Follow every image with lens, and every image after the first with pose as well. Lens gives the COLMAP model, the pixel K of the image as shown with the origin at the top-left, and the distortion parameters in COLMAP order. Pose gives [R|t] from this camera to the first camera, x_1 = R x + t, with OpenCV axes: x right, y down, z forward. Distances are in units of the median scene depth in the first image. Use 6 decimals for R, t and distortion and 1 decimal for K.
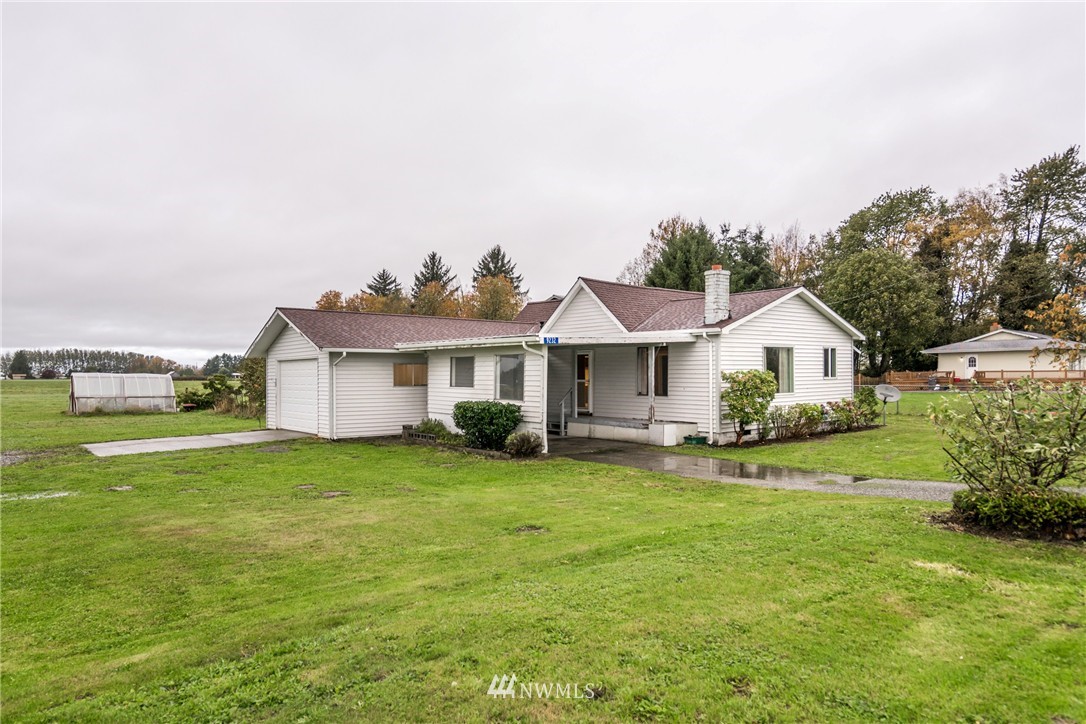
lens RADIAL K [[536.9, 0, 543.0], [0, 536.9, 362.0], [0, 0, 1]] dist [-0.000463, -0.000218]
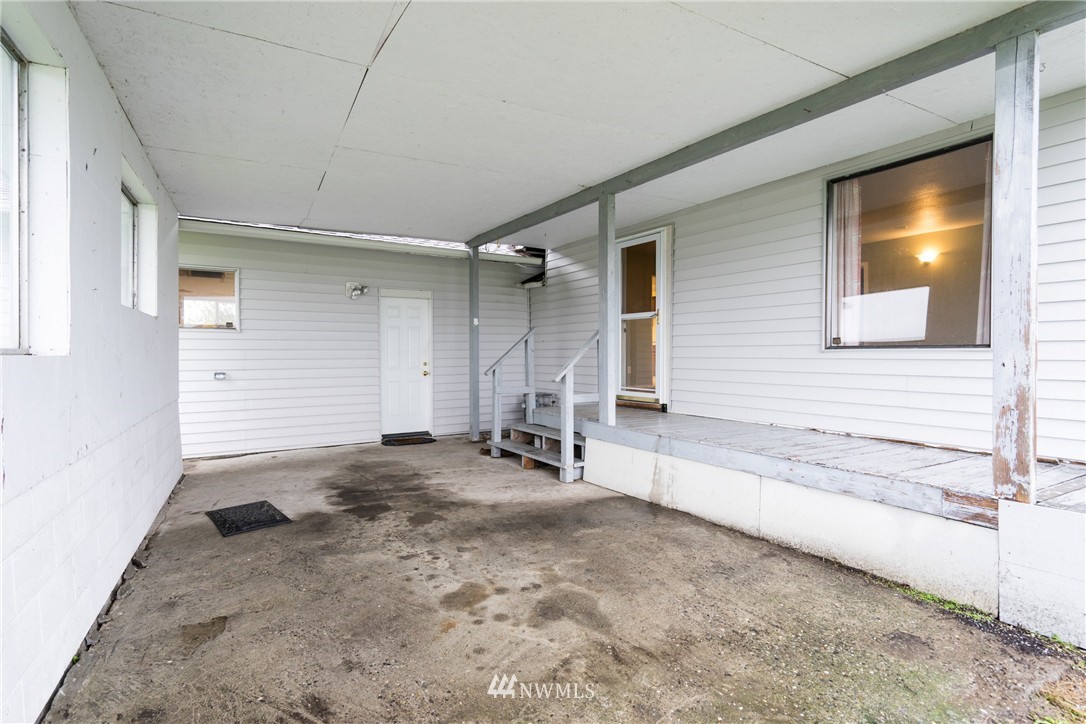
lens RADIAL K [[536.9, 0, 543.0], [0, 536.9, 362.0], [0, 0, 1]] dist [-0.000463, -0.000218]
pose [[0.989719, 0.002863, -0.142998, 0.066528], [0.004740, 0.998594, 0.052799, 0.053364], [0.142948, -0.052934, 0.988314, 0.700174]]
